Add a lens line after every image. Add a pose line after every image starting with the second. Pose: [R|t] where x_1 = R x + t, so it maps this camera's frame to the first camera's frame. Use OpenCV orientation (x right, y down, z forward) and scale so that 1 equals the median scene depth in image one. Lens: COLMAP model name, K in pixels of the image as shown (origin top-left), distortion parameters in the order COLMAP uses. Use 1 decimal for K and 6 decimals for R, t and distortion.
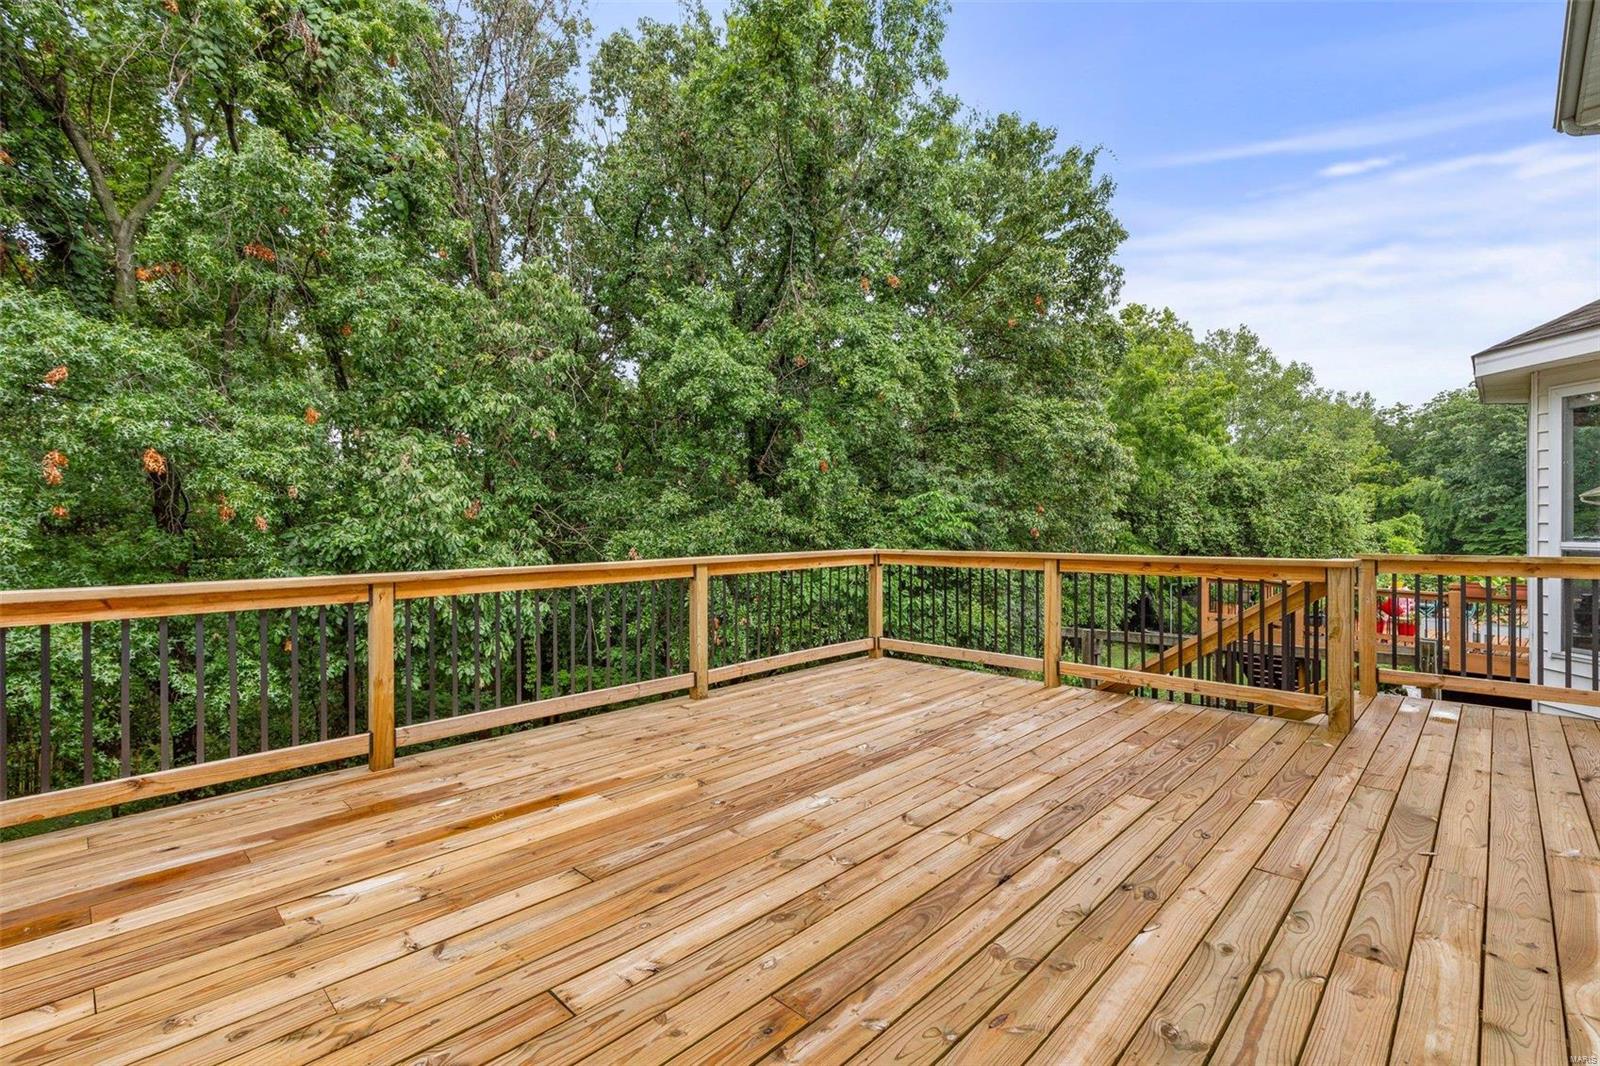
lens RADIAL K [[723.5, 0, 803.5], [0, 723.5, 526.9], [0, 0, 1]] dist [0.011425, -0.001881]
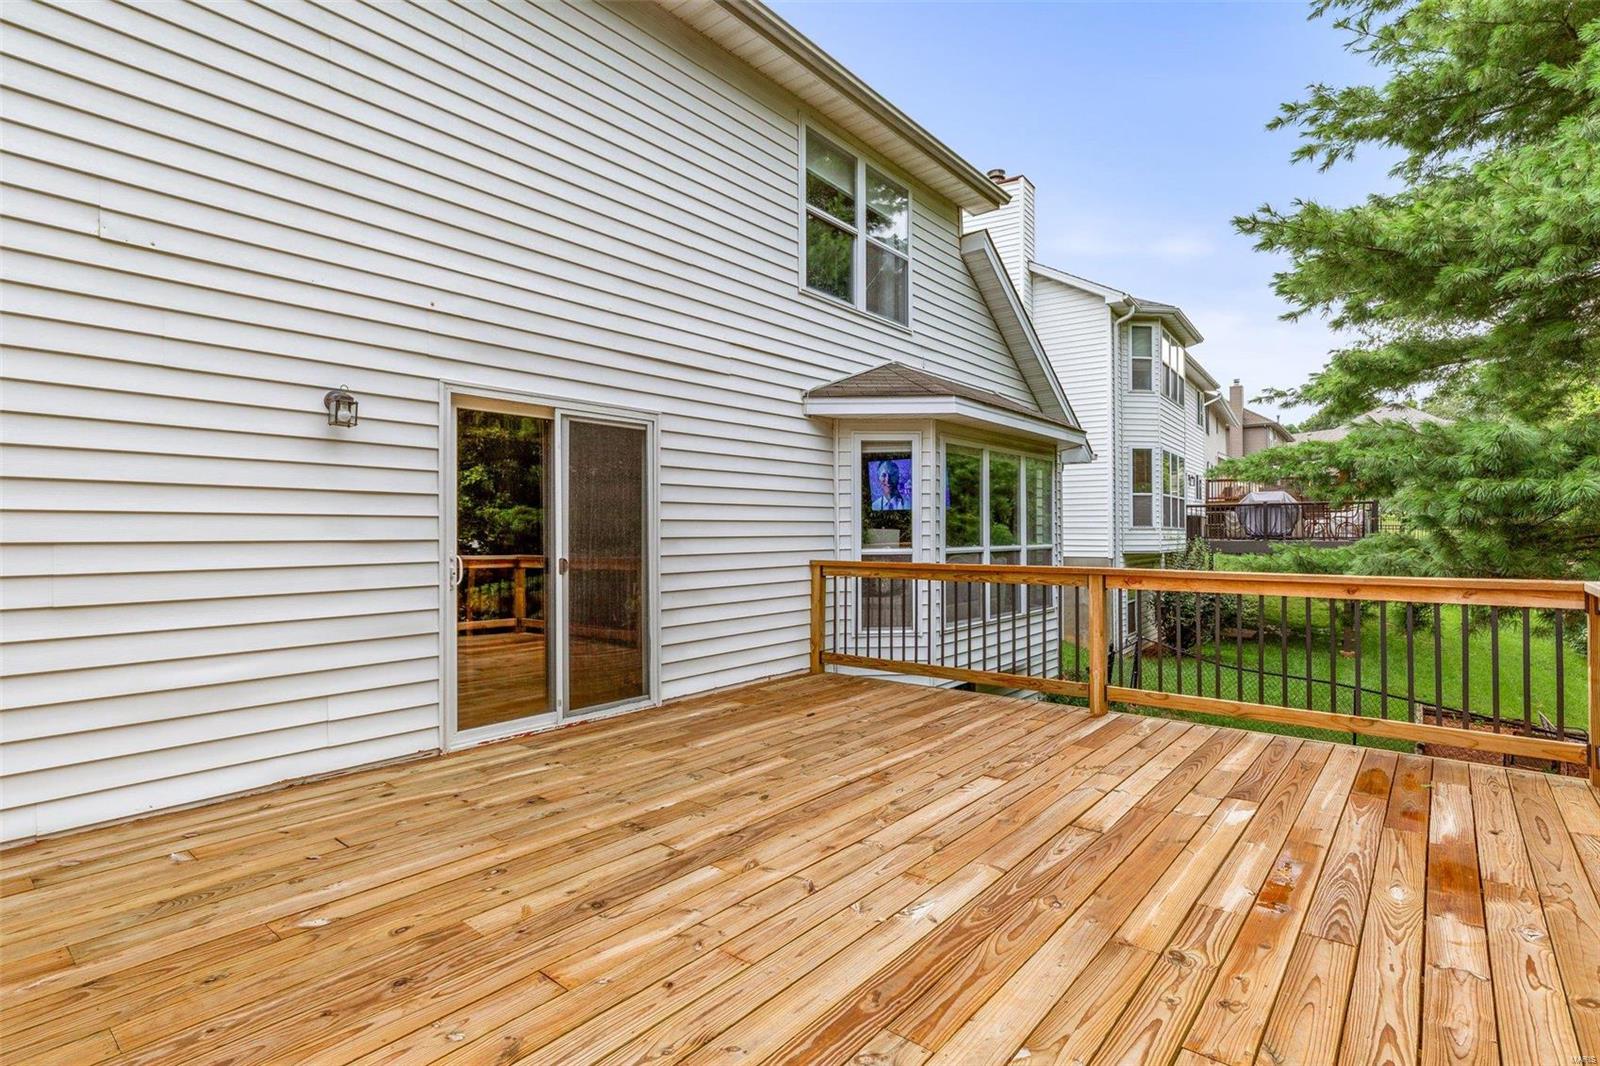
lens RADIAL K [[774.5, 0, 799.9], [0, 774.5, 519.9], [0, 0, 1]] dist [-0.003582, 0.002341]
pose [[-0.997026, 0.005611, -0.076862, 0.190204], [0.006821, 0.999857, -0.015497, -0.007718], [0.076764, -0.015975, -0.996921, 1.652198]]
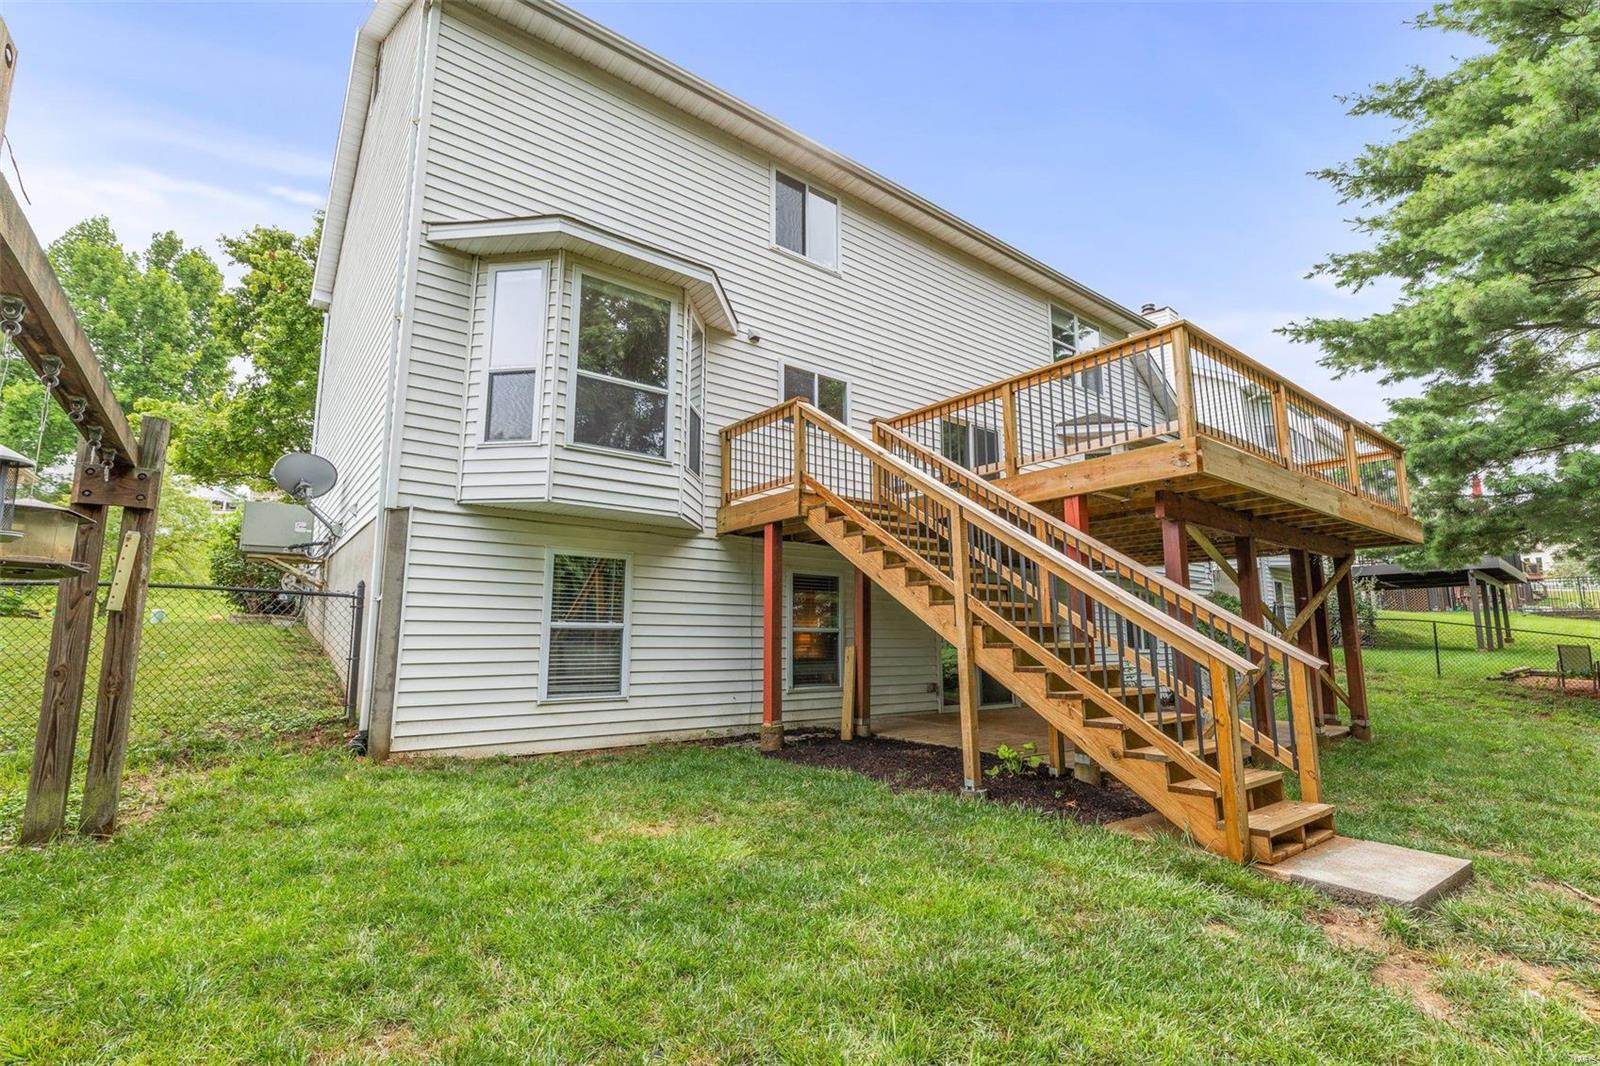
lens RADIAL K [[722.4, 0, 799.9], [0, 722.4, 533.0], [0, 0, 1]] dist [0.000978, 0.000372]
pose [[-0.990203, 0.018465, 0.138411, 0.871451], [-0.001132, 0.990124, -0.140189, 0.782796], [-0.139632, -0.138973, -0.980403, 3.664675]]
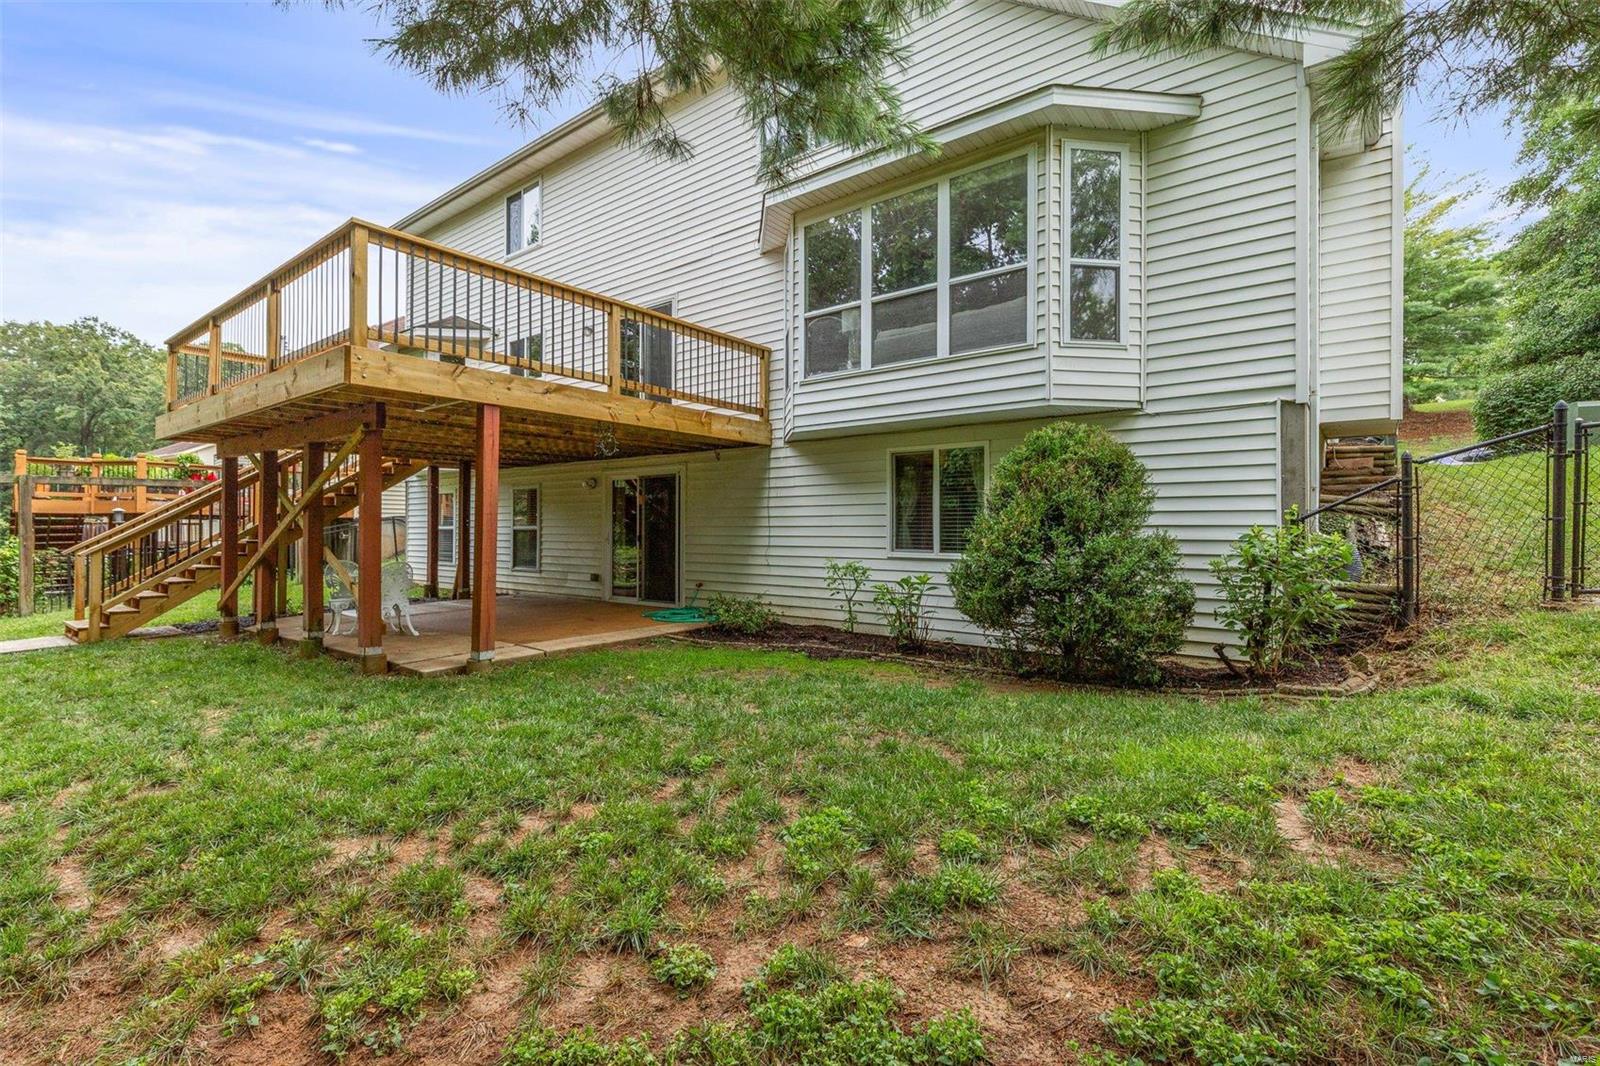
lens RADIAL K [[723.5, 0, 805.8], [0, 723.5, 528.6], [0, 0, 1]] dist [0.011425, -0.001881]
pose [[-0.100845, 0.005795, 0.994885, -2.823793], [-0.002565, 0.999978, -0.006085, 0.788517], [-0.994899, -0.003165, -0.100828, -0.212915]]
